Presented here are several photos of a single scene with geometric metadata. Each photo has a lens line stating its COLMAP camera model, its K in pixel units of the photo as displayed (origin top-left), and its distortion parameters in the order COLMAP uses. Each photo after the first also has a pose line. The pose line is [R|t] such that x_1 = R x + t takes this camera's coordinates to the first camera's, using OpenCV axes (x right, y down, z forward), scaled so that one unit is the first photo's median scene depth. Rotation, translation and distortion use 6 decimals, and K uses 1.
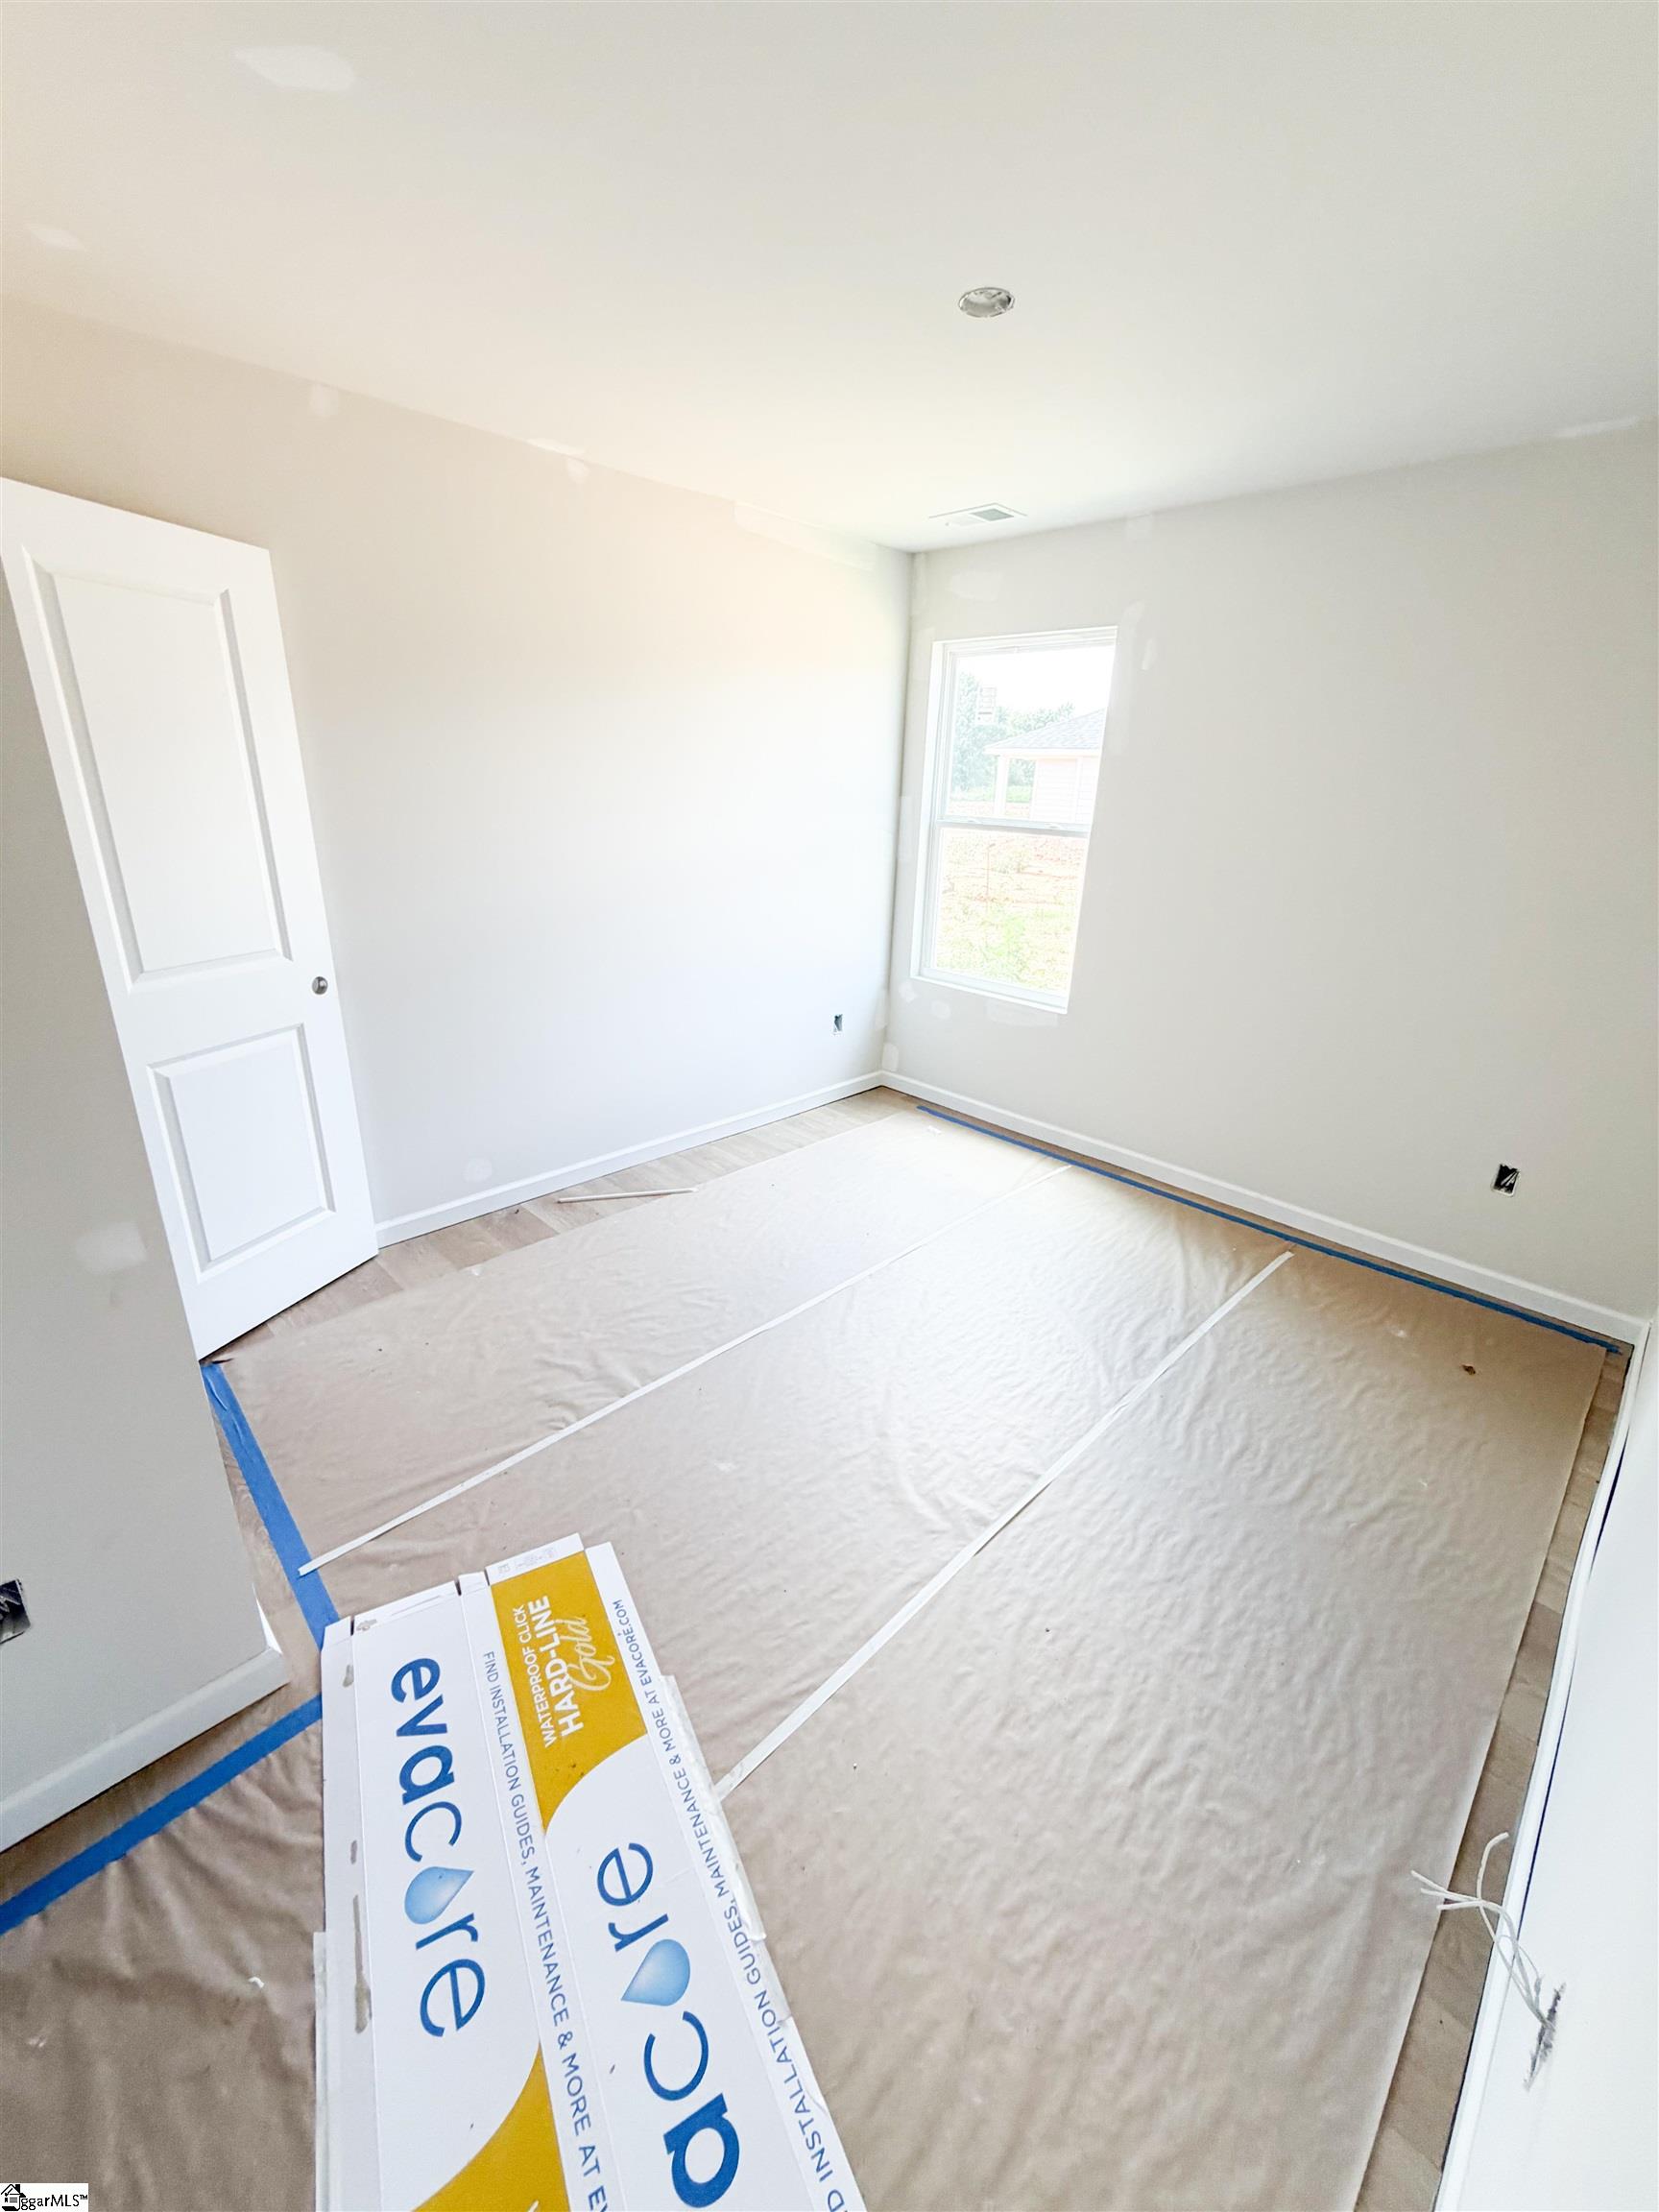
lens RADIAL K [[880.7, 0, 824.0], [0, 880.7, 1096.4], [0, 0, 1]] dist [0.000025, 0.000427]
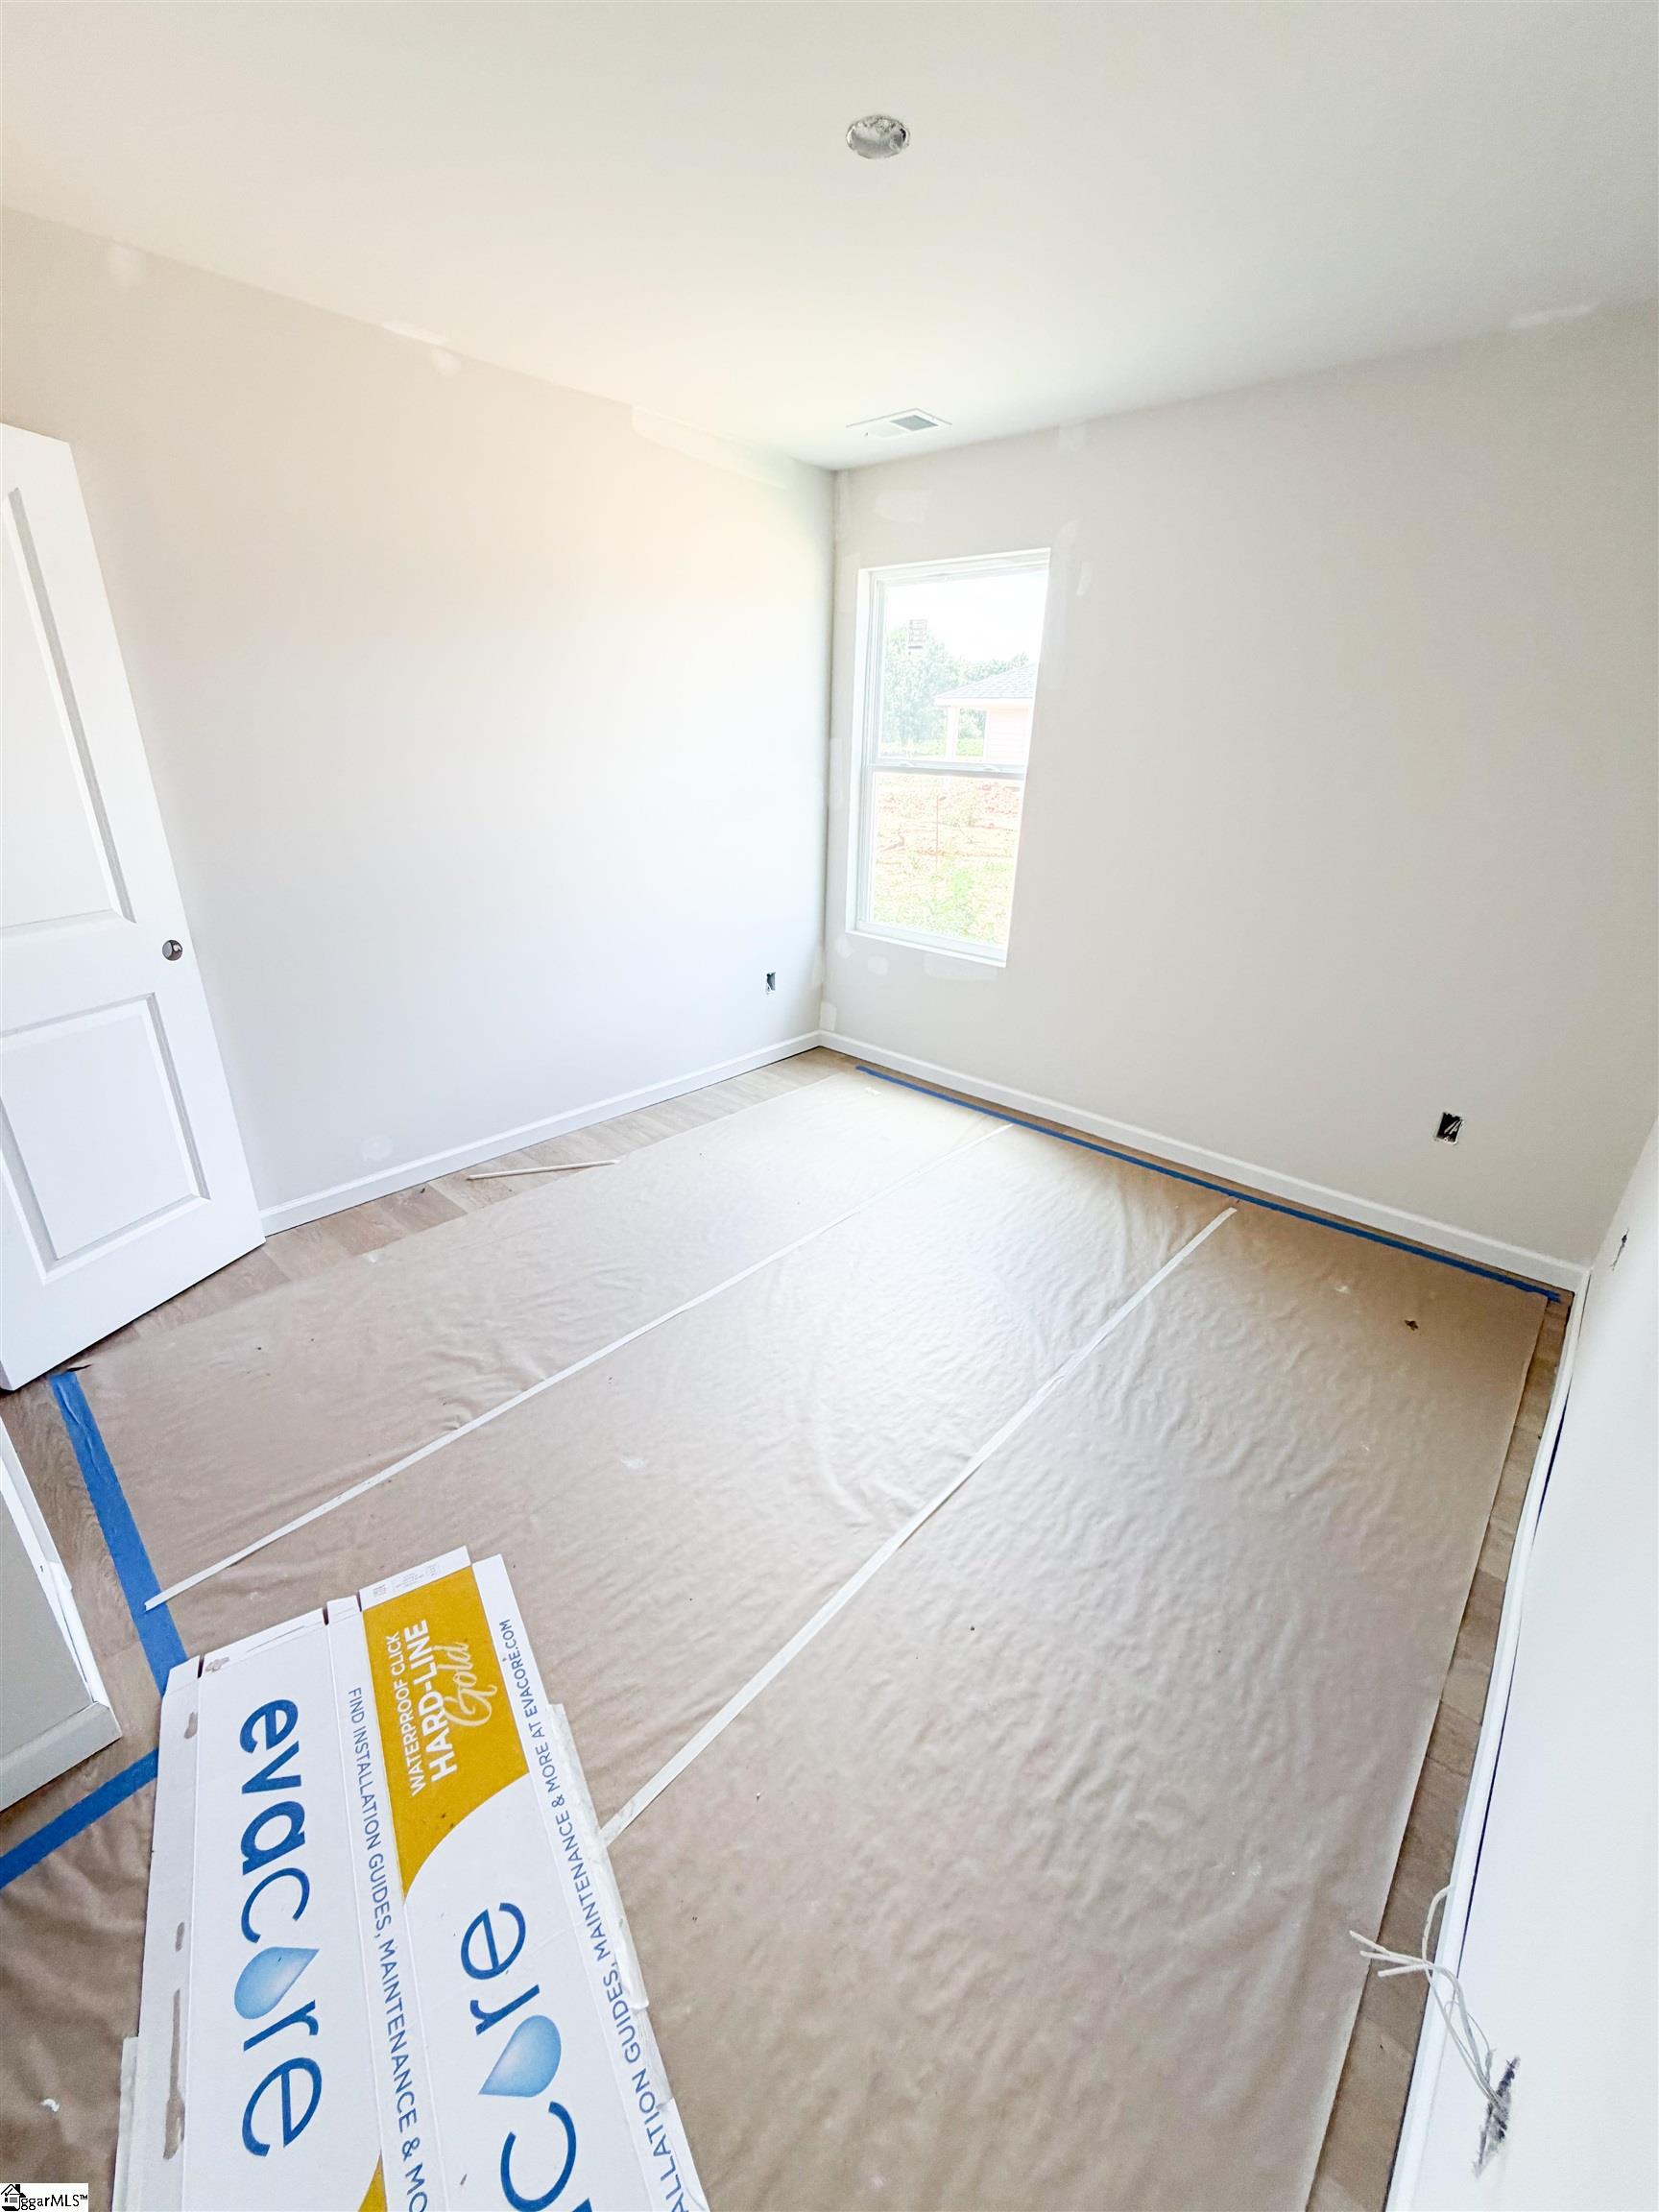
lens RADIAL K [[880.7, 0, 824.0], [0, 880.7, 1096.4], [0, 0, 1]] dist [0.000025, 0.000427]
pose [[0.998681, -0.026338, 0.044081, 0.074638], [0.024349, 0.998687, 0.045066, -0.001968], [-0.045210, -0.043934, 0.998011, 0.108053]]
